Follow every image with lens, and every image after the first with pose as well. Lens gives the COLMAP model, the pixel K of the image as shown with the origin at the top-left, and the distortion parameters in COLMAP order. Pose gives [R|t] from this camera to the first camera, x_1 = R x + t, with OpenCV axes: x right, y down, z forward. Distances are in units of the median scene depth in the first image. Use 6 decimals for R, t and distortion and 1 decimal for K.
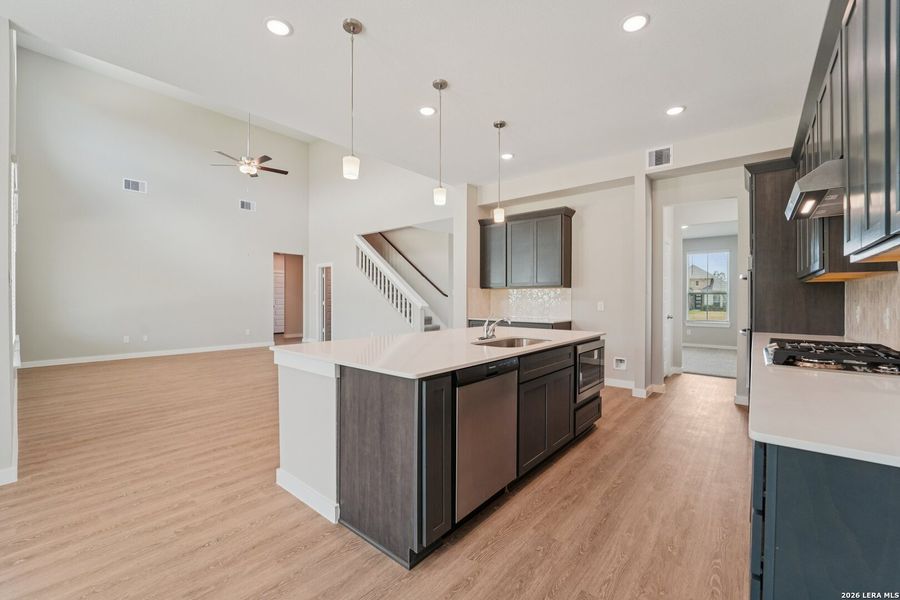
lens RADIAL K [[369.2, 0, 453.9], [0, 369.2, 300.2], [0, 0, 1]] dist [-0.001991, 0.000207]
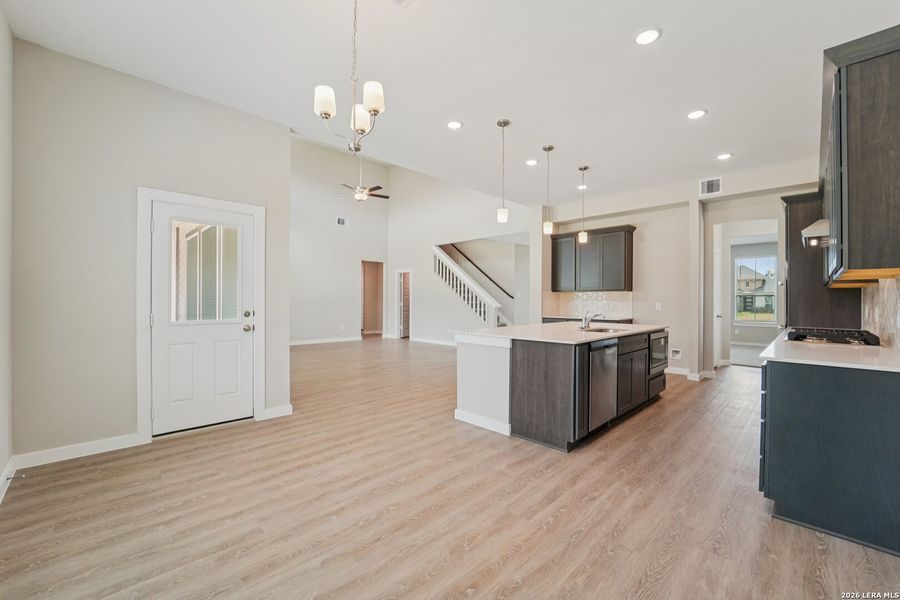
lens RADIAL K [[379.2, 0, 449.3], [0, 379.2, 301.2], [0, 0, 1]] dist [-0.001717, -0.000220]
pose [[0.996403, 0.000879, -0.084735, -0.194029], [-0.001023, 0.999998, -0.001658, 0.001254], [0.084733, 0.001739, 0.996402, -0.315970]]
